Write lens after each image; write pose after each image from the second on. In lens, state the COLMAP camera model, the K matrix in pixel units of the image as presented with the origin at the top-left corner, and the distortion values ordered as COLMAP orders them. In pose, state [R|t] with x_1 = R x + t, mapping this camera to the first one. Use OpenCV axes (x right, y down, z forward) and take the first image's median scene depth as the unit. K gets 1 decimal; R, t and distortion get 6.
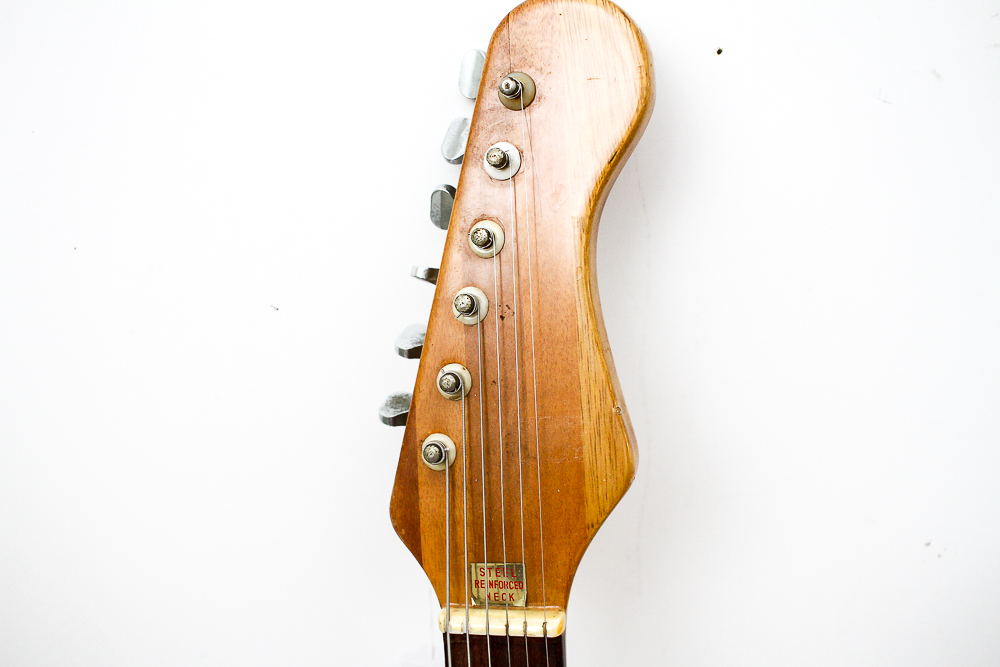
lens RADIAL K [[1166.3, 0, 500.0], [0, 1166.3, 333.5], [0, 0, 1]] dist [-0.087805, 0.028698]
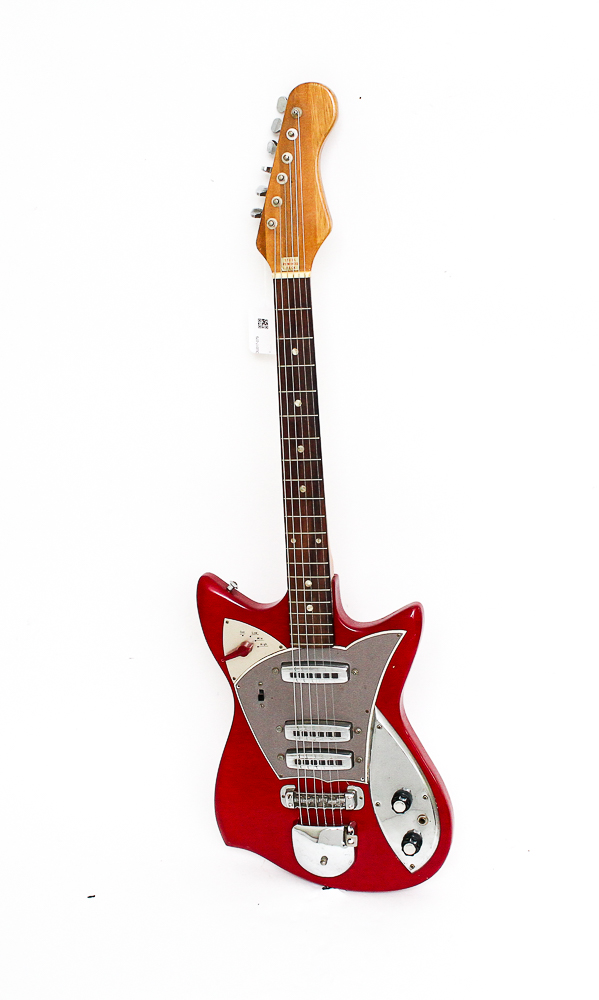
lens RADIAL K [[2046.9, 0, 299.5], [0, 2046.9, 500.0], [0, 0, 1]] dist [-0.052759, -0.057817]
pose [[0.998536, -0.010770, 0.053015, -0.293134], [0.004591, 0.993319, 0.115309, 0.213322], [-0.053903, -0.114896, 0.991914, -4.857032]]
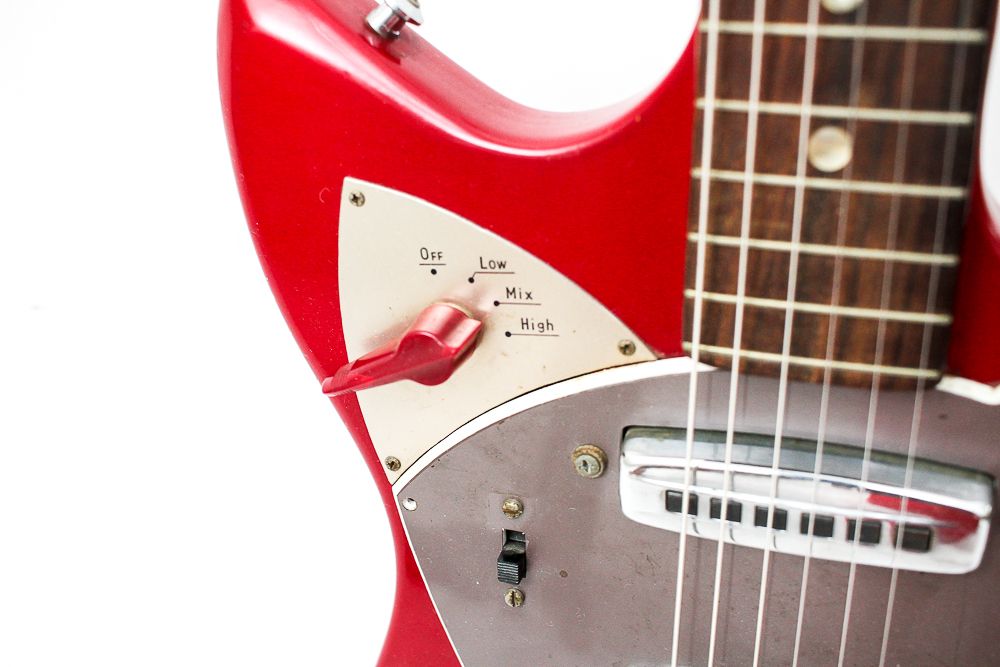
lens RADIAL K [[1166.3, 0, 500.0], [0, 1166.3, 333.5], [0, 0, 1]] dist [-0.087805, 0.028698]
pose [[0.998435, 0.048277, -0.028229, -0.081386], [-0.036929, 0.948211, 0.315488, 1.147623], [0.041998, -0.313952, 0.948509, 0.571047]]
